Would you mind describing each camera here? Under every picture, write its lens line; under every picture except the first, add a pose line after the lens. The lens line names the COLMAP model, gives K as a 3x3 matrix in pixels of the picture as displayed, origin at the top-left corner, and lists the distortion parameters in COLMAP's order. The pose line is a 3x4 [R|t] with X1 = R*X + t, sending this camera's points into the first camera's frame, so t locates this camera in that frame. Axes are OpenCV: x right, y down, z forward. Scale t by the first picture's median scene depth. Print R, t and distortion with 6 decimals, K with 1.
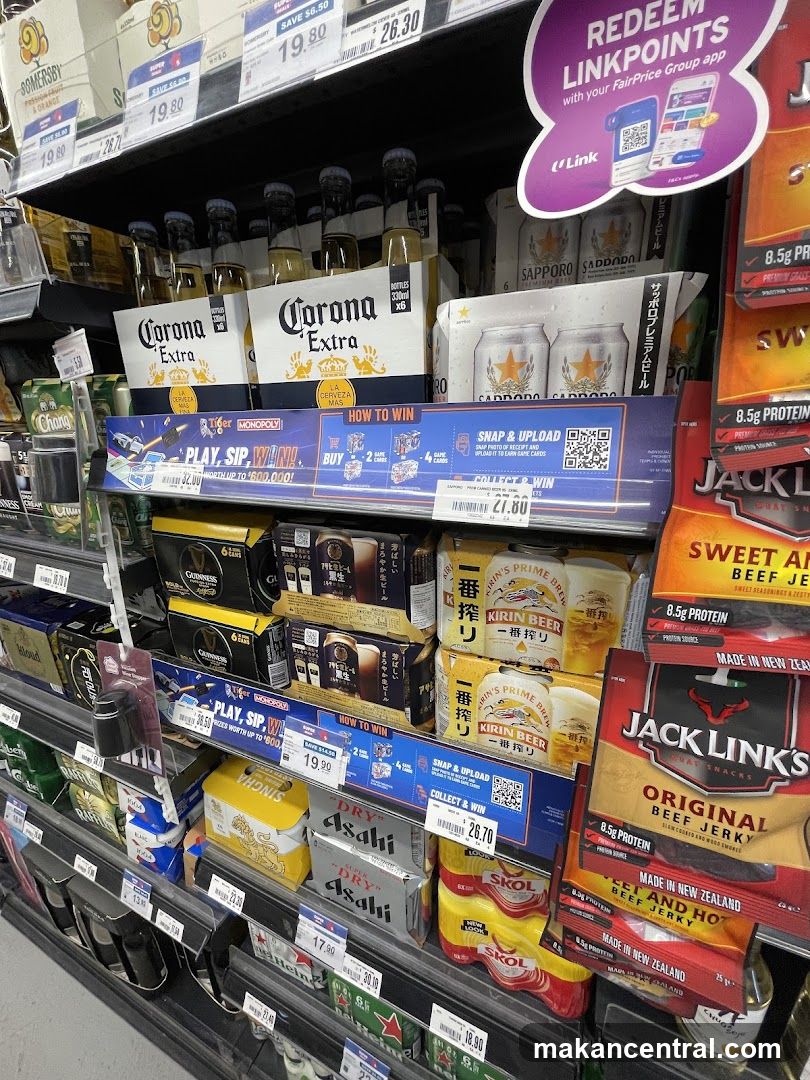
lens RADIAL K [[430.0, 0, 405.0], [0, 430.0, 540.0], [0, 0, 1]] dist [0.002460, 0.000370]
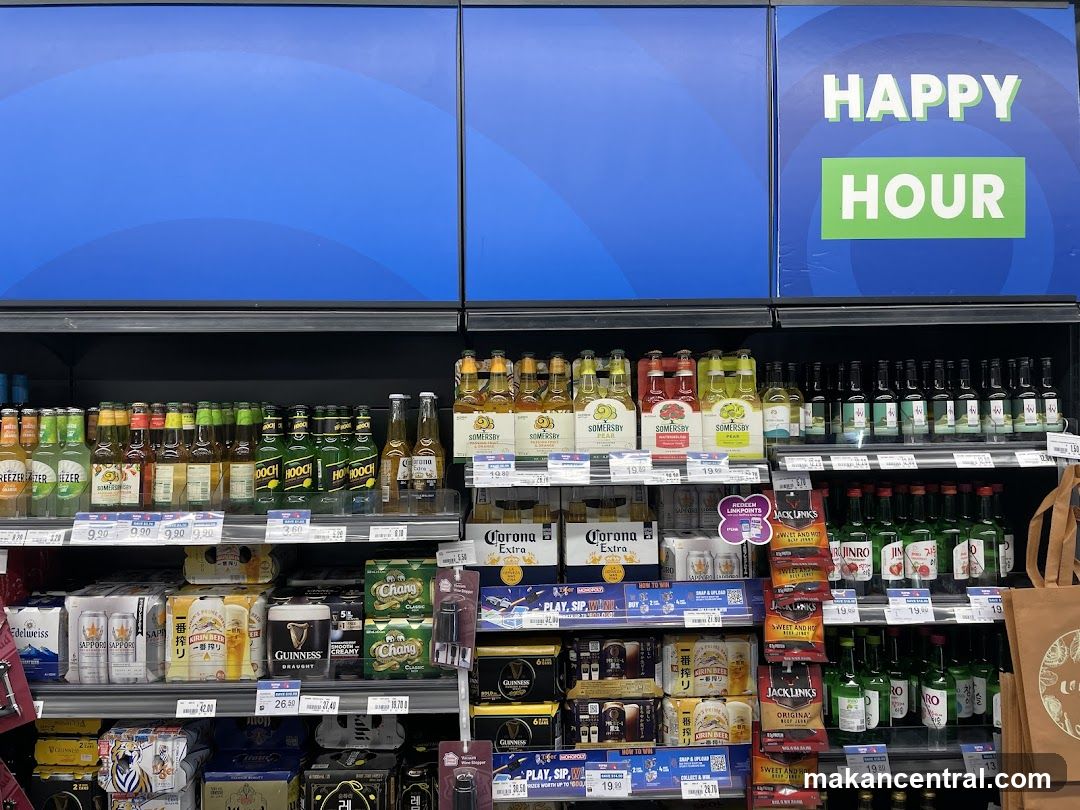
lens RADIAL K [[814.8, 0, 540.0], [0, 814.8, 405.0], [0, 0, 1]] dist [0.052572, 0.000345]
pose [[0.899682, 0.021695, 0.436007, -2.146620], [0.122026, 0.946454, -0.298890, 0.038485], [-0.419145, 0.322110, 0.848860, -2.391191]]
